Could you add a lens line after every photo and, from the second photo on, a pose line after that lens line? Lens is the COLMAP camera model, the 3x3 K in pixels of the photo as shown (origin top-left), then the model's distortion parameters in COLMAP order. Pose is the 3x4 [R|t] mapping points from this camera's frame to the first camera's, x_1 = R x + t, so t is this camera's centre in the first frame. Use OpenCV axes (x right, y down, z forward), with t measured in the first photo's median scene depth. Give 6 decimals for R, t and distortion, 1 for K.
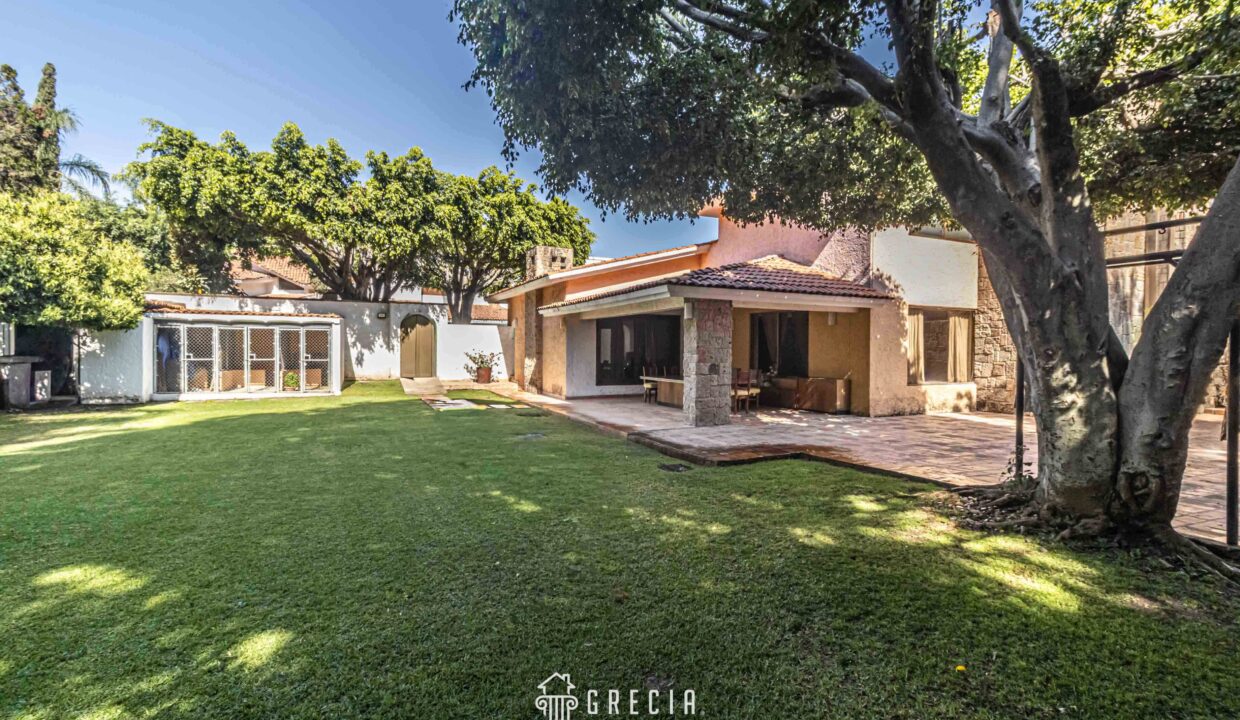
lens RADIAL K [[584.0, 0, 620.0], [0, 584.0, 360.0], [0, 0, 1]] dist [0.009478, -0.000358]
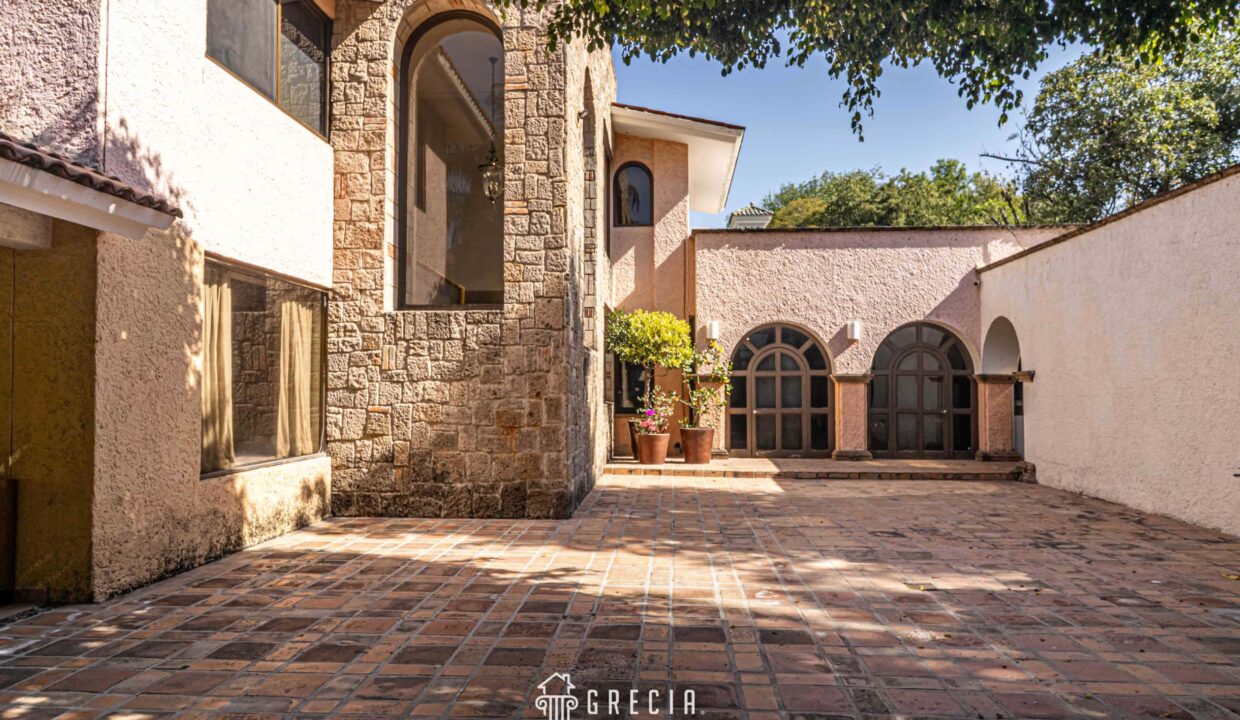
lens RADIAL K [[817.8, 0, 620.0], [0, 817.8, 360.0], [0, 0, 1]] dist [0.004585, 0.002497]
pose [[0.491997, 0.021673, 0.870327, 0.181659], [0.020554, 0.999122, -0.036499, -0.005298], [-0.870354, 0.035846, 0.491119, 0.526465]]
